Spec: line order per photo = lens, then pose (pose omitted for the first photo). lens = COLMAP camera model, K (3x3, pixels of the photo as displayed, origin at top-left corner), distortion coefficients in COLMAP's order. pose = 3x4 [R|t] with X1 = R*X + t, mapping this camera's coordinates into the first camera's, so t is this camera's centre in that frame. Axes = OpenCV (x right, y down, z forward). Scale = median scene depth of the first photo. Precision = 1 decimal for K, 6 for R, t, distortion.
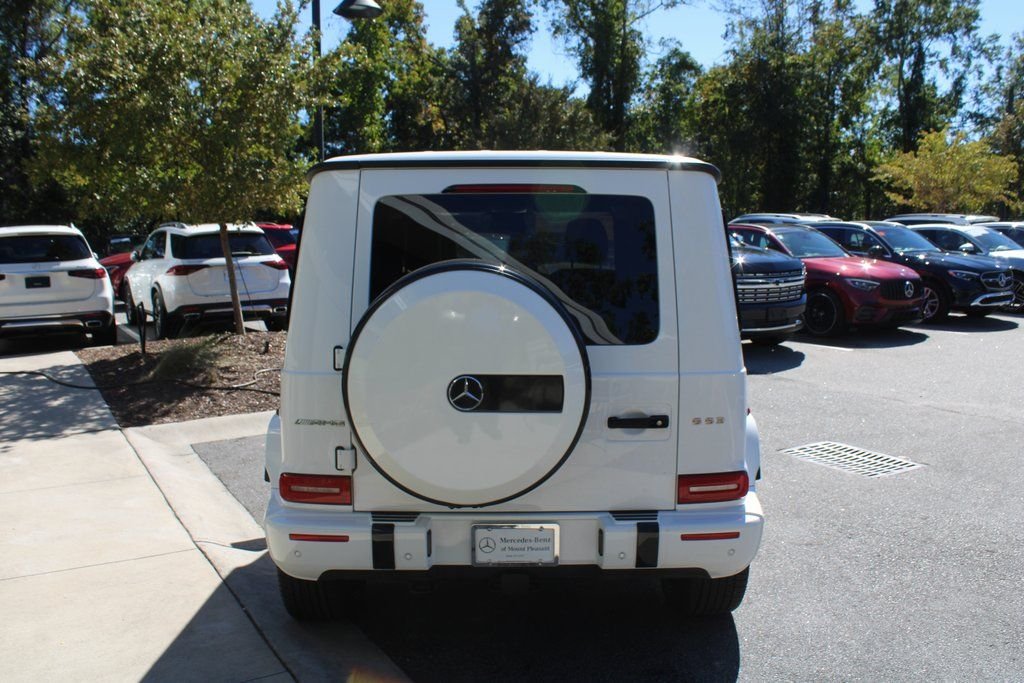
lens RADIAL K [[885.6, 0, 521.3], [0, 885.6, 346.5], [0, 0, 1]] dist [-0.179586, 0.162668]
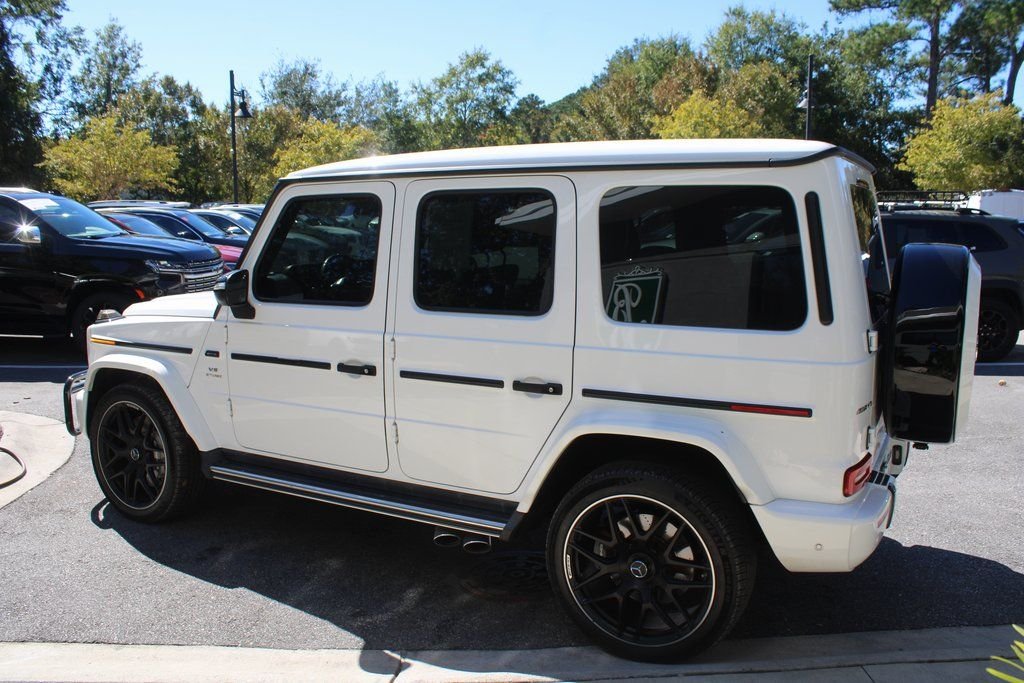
lens RADIAL K [[849.5, 0, 515.0], [0, 849.5, 349.0], [0, 0, 1]] dist [-0.175963, 0.159585]
pose [[0.485765, -0.130807, 0.864247, -0.124001], [0.109295, 0.990069, 0.088420, -0.010919], [-0.867230, 0.051507, 0.495237, 0.086829]]
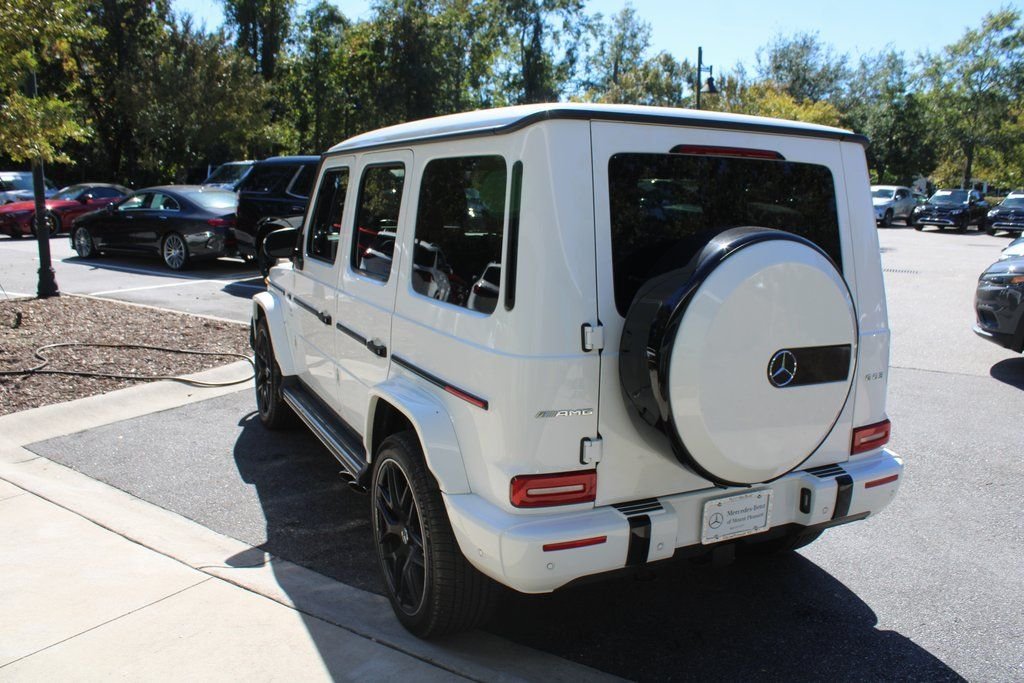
lens RADIAL K [[849.5, 0, 515.0], [0, 849.5, 349.0], [0, 0, 1]] dist [-0.175963, 0.159585]
pose [[0.901683, -0.059900, 0.428229, -0.062829], [0.031874, 0.996872, 0.072327, -0.003831], [-0.431221, -0.051566, 0.900771, 0.026862]]
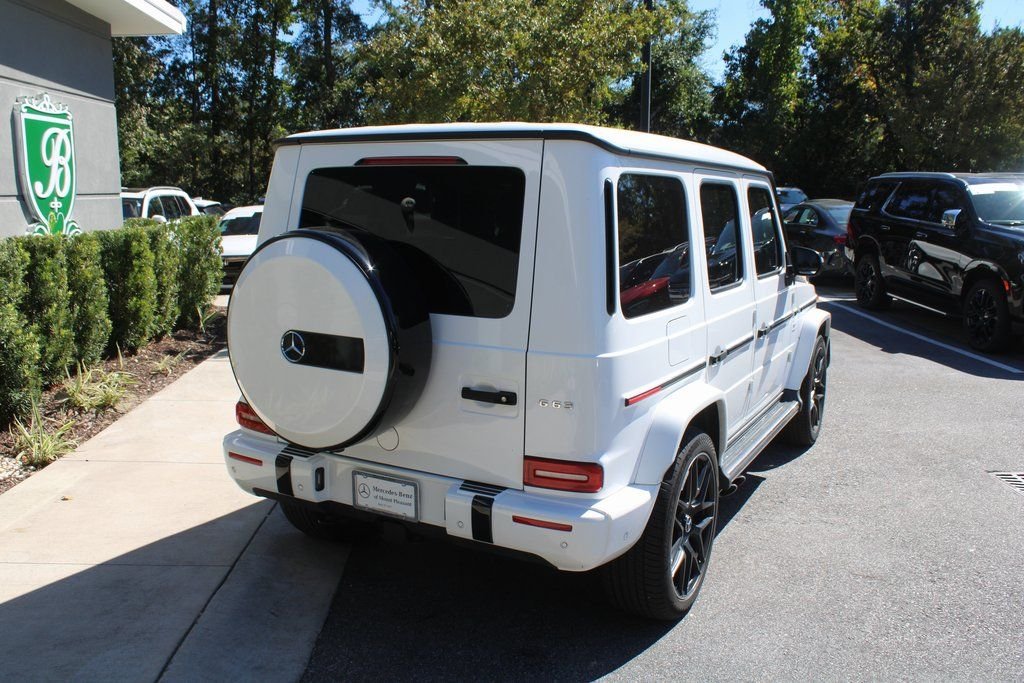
lens RADIAL K [[890.8, 0, 503.9], [0, 890.8, 344.5], [0, 0, 1]] dist [-0.188726, 0.202352]
pose [[0.866678, 0.096593, -0.489428, 0.062981], [-0.076630, 0.995209, 0.060717, -0.003355], [0.492948, -0.015117, 0.869927, 0.013633]]
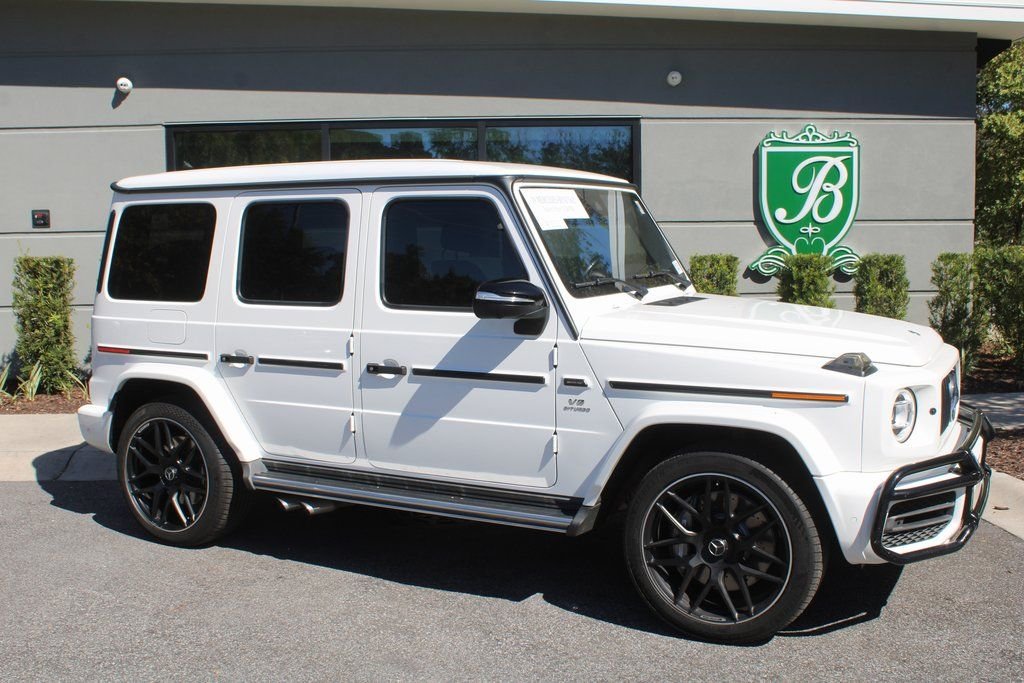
lens RADIAL K [[1061.0, 0, 512.0], [0, 1061.0, 341.5], [0, 0, 1]] dist [-0.115038, 0.048442]
pose [[-0.475524, 0.101437, -0.873835, 0.154127], [-0.101364, 0.980395, 0.168967, -0.032054], [0.873843, 0.168924, -0.455920, 0.254391]]
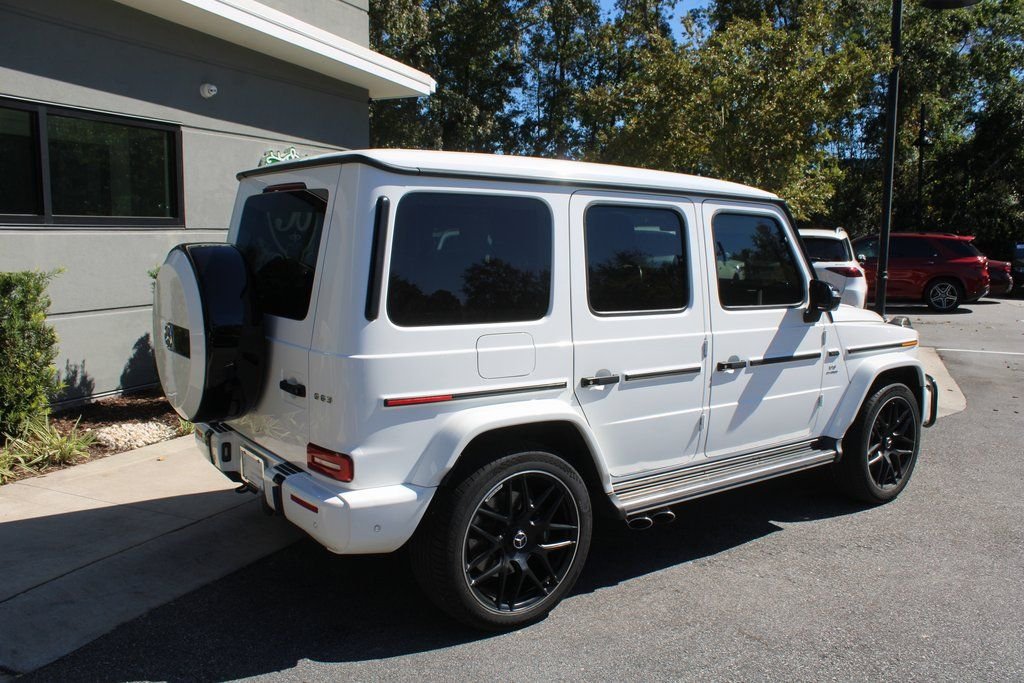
lens RADIAL K [[849.5, 0, 515.0], [0, 849.5, 349.0], [0, 0, 1]] dist [-0.175963, 0.159585]
pose [[0.586223, 0.117502, -0.801584, 0.116103], [-0.120794, 0.991044, 0.056935, -0.006011], [0.801094, 0.063450, 0.595166, 0.057837]]
